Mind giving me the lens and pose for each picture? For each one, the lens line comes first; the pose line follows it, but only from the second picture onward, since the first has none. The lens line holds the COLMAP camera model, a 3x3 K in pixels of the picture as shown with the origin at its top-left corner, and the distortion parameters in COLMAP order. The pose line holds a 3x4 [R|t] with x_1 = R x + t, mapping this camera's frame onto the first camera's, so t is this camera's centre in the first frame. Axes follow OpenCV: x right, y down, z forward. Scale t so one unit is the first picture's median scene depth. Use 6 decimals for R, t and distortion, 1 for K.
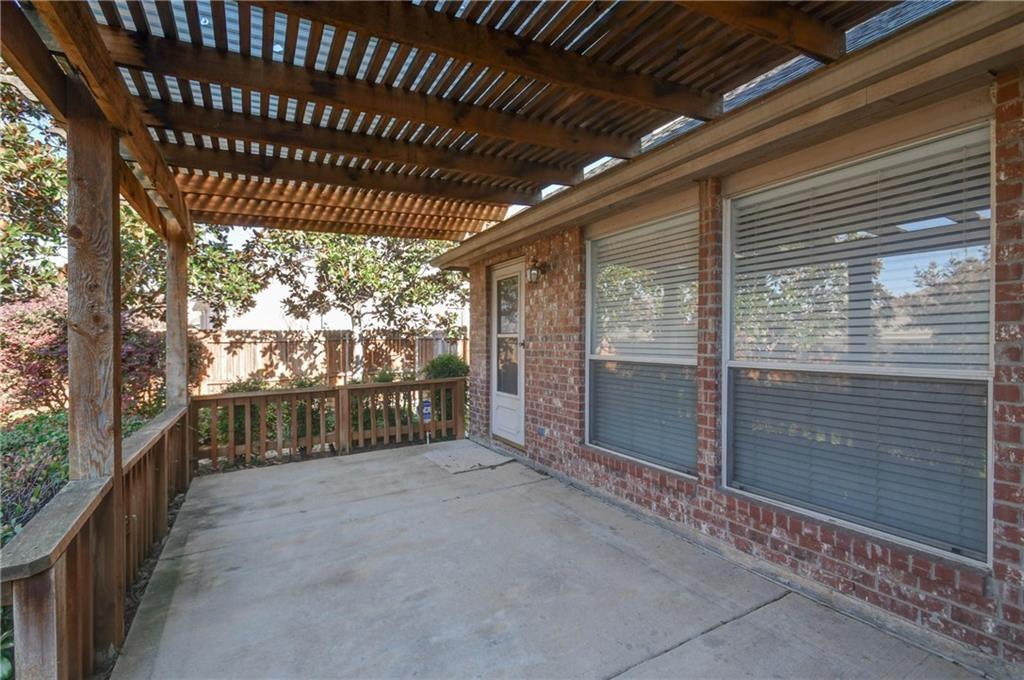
lens RADIAL K [[462.2, 0, 495.8], [0, 462.2, 340.0], [0, 0, 1]] dist [0.026199, -0.014609]
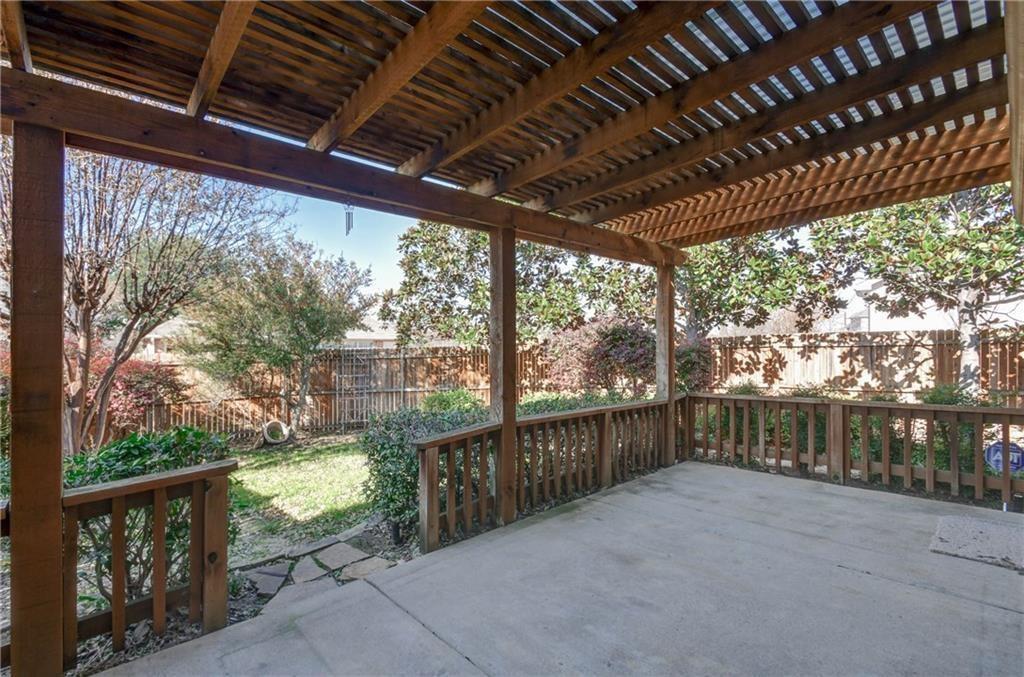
lens RADIAL K [[462.2, 0, 495.8], [0, 462.2, 338.5], [0, 0, 1]] dist [0.026199, -0.014609]
pose [[0.234871, -0.014084, -0.971924, 0.229565], [0.005884, 0.999897, -0.013067, -0.002785], [0.972009, -0.002649, 0.234930, 0.142053]]
